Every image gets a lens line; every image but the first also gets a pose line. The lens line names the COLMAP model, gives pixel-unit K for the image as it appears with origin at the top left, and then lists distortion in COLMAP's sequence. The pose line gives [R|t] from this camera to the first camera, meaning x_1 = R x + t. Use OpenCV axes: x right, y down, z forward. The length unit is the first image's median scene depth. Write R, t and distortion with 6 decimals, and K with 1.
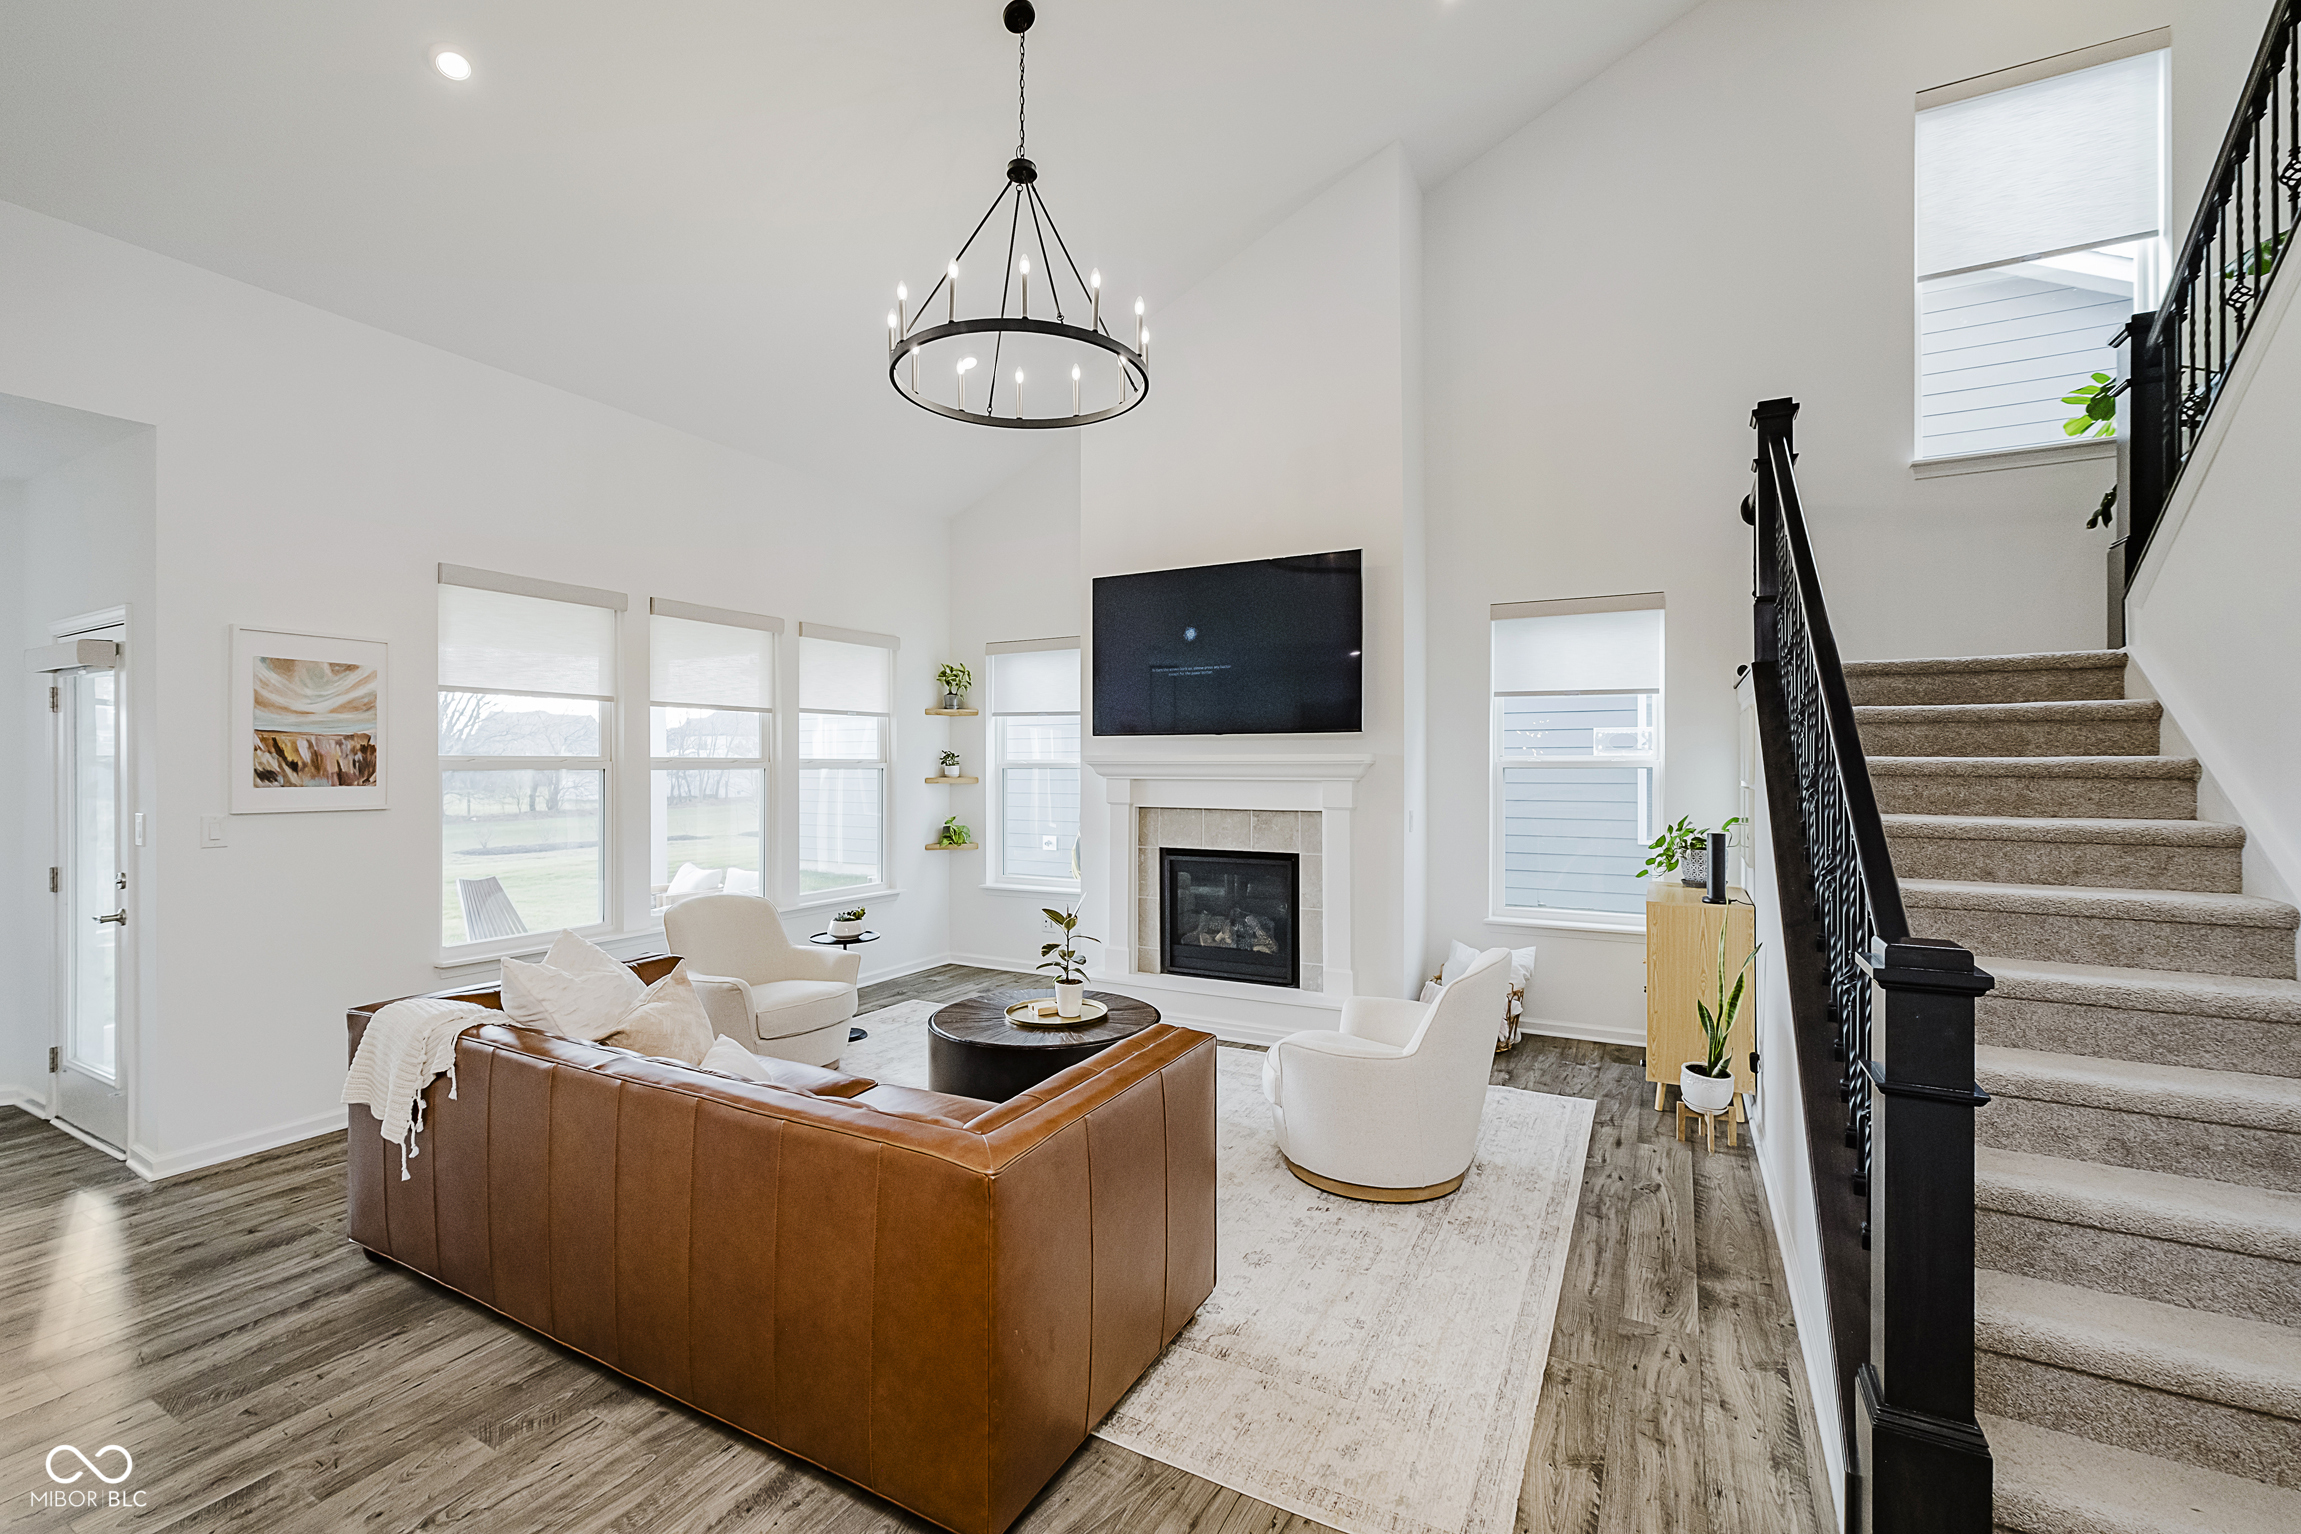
lens RADIAL K [[987.8, 0, 1157.6], [0, 987.8, 772.4], [0, 0, 1]] dist [-0.004112, 0.000096]
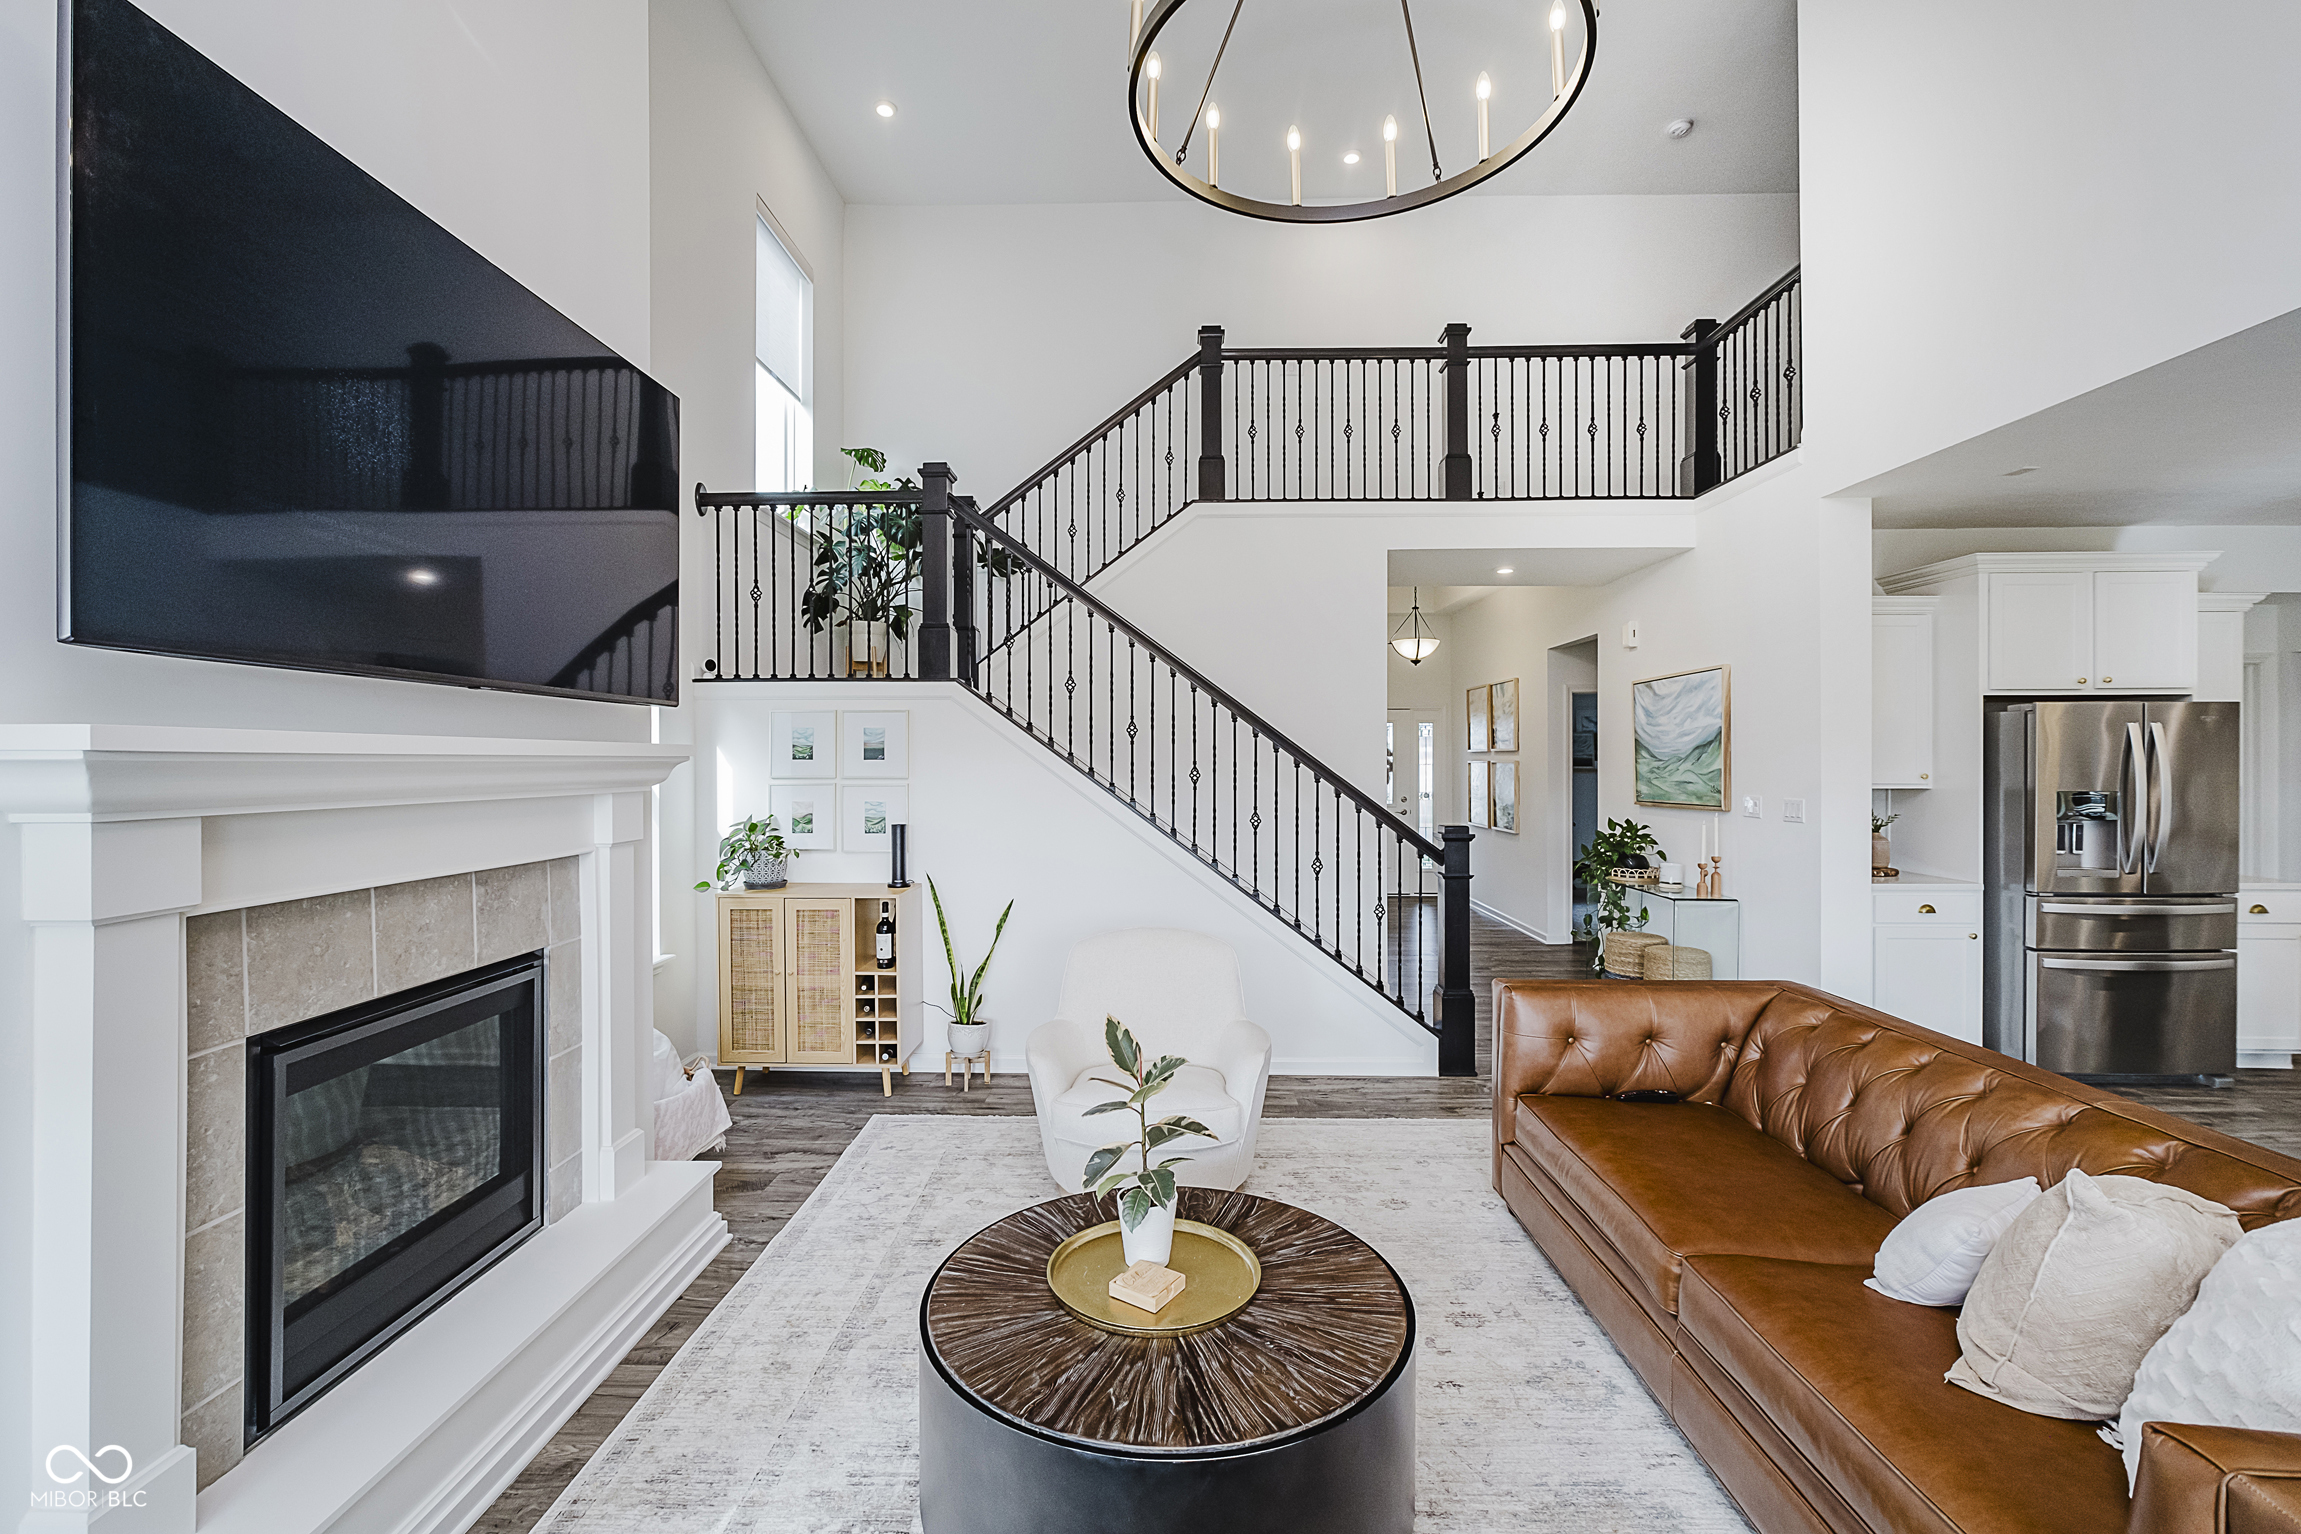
lens RADIAL K [[987.8, 0, 1157.6], [0, 987.8, 772.4], [0, 0, 1]] dist [-0.004112, 0.000096]
pose [[-0.449188, -0.010035, 0.893381, -0.510959], [0.009671, 0.999824, 0.016093, -0.010703], [-0.893385, 0.015868, -0.449012, 1.143054]]
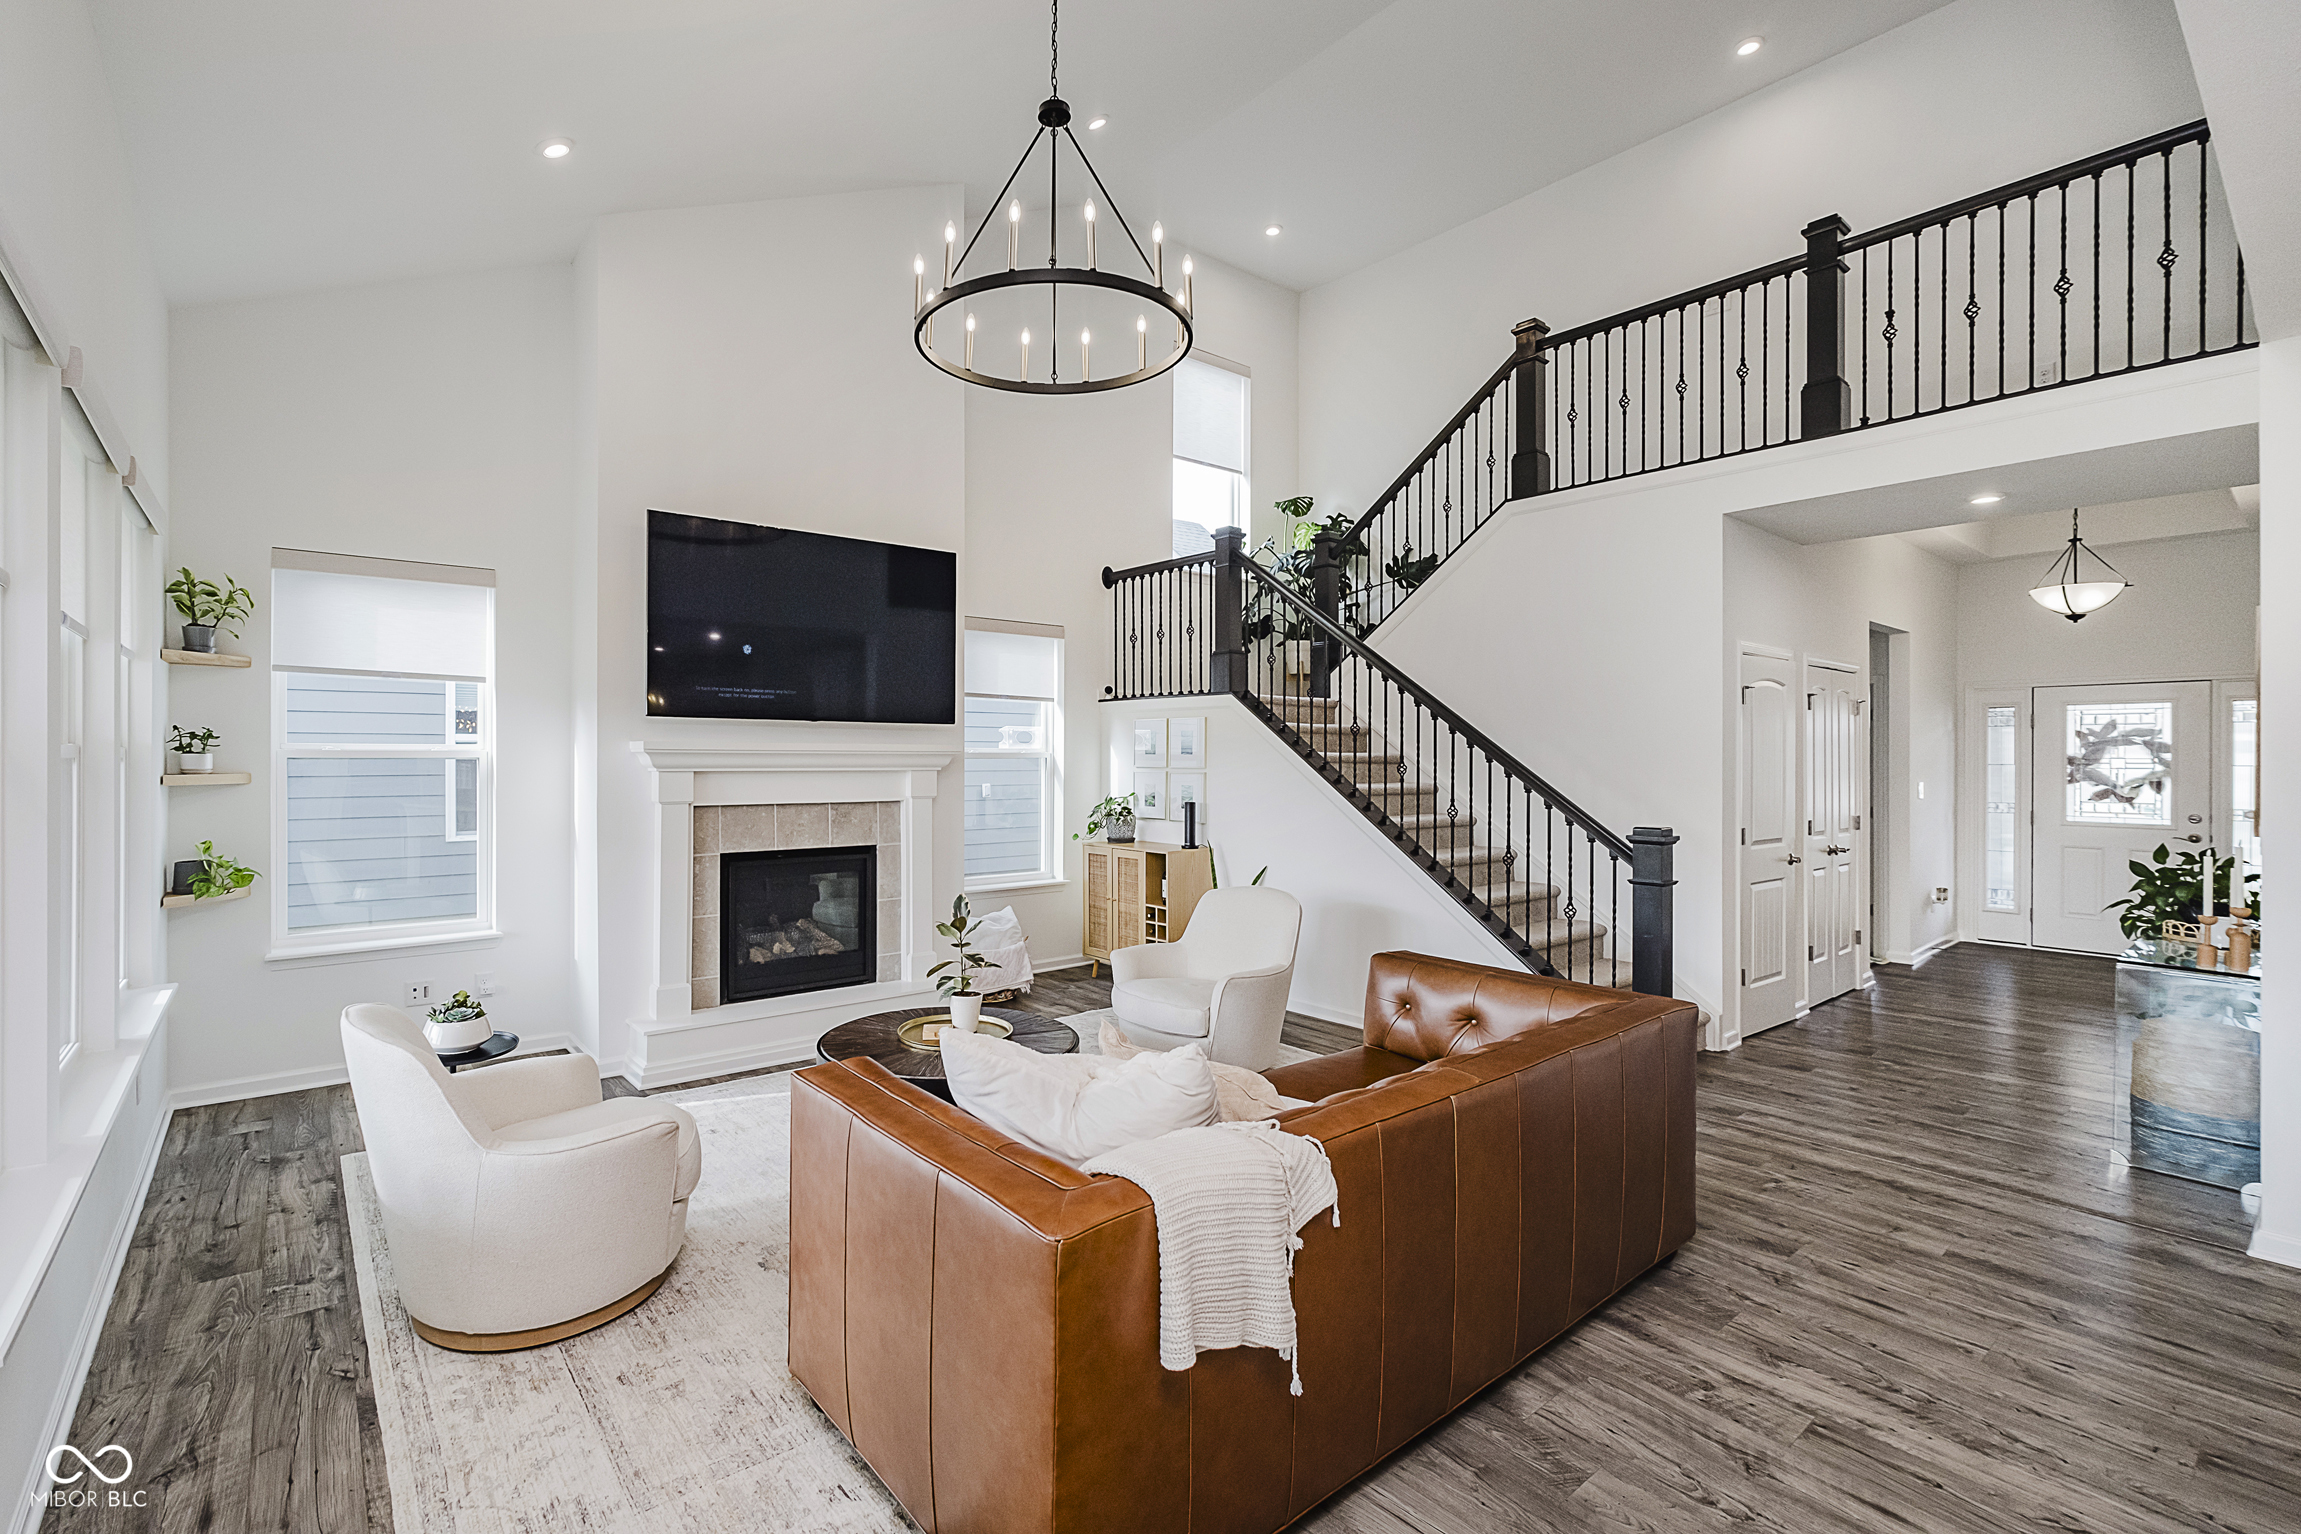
lens RADIAL K [[1012.9, 0, 1048.7], [0, 1012.9, 768.0], [0, 0, 1]] dist [0.001886, 0.000873]
pose [[0.412301, -0.006658, 0.911023, -0.849600], [0.003947, 0.999977, 0.005521, 0.000773], [-0.911039, 0.001319, 0.412318, 0.516704]]
